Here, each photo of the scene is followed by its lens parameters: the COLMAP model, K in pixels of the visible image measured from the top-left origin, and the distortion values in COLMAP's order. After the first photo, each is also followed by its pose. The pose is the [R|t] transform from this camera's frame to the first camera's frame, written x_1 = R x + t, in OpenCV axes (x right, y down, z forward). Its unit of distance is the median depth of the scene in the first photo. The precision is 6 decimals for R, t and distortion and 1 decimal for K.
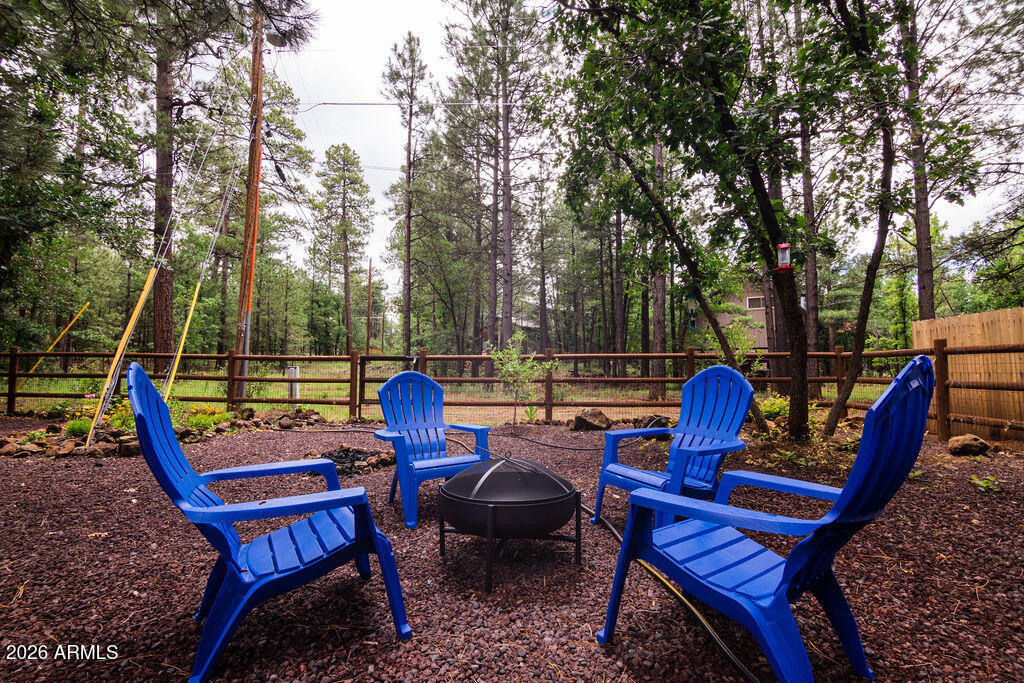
lens RADIAL K [[456.2, 0, 512.0], [0, 456.2, 341.5], [0, 0, 1]] dist [-0.016967, -0.000193]
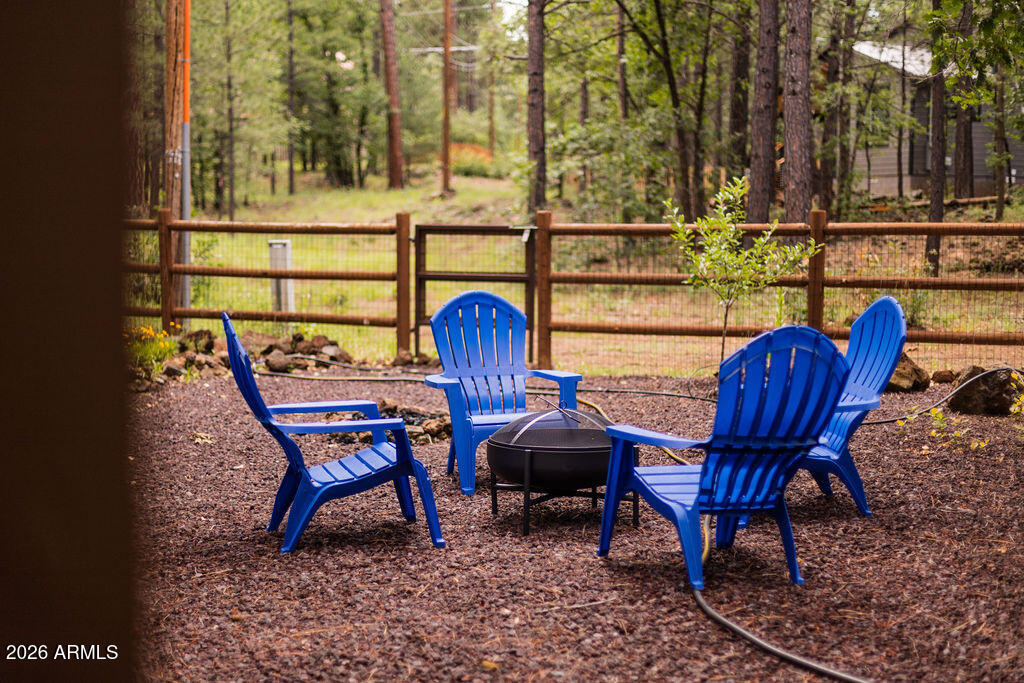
lens RADIAL K [[1695.7, 0, 512.0], [0, 1695.7, 341.5], [0, 0, 1]] dist [-0.049964, -0.080192]
pose [[0.961850, 0.021954, -0.272695, 0.246240], [0.021277, 0.987753, 0.154570, -0.118666], [0.272749, -0.154475, 0.949603, -0.661452]]
